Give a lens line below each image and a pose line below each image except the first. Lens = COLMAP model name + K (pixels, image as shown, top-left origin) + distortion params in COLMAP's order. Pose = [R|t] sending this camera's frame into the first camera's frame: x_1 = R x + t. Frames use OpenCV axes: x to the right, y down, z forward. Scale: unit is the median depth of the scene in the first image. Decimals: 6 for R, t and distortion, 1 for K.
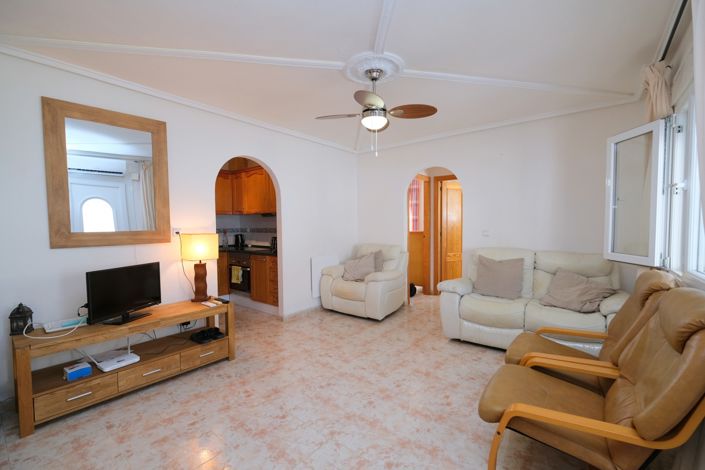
lens RADIAL K [[315.1, 0, 352.5], [0, 315.1, 235.0], [0, 0, 1]] dist [-0.000105, -0.000037]
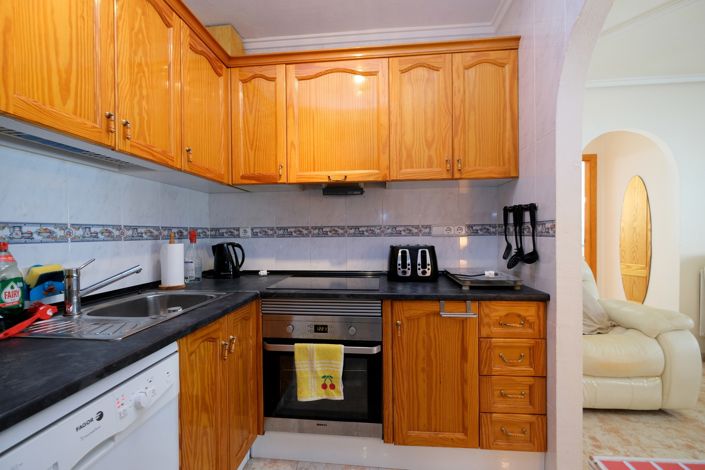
lens RADIAL K [[315.1, 0, 352.5], [0, 315.1, 235.0], [0, 0, 1]] dist [-0.000105, -0.000037]
pose [[0.842221, 0.005196, 0.539108, -0.462332], [0.017788, 0.999141, -0.037420, 0.005283], [-0.538839, 0.041106, 0.841405, 0.658030]]
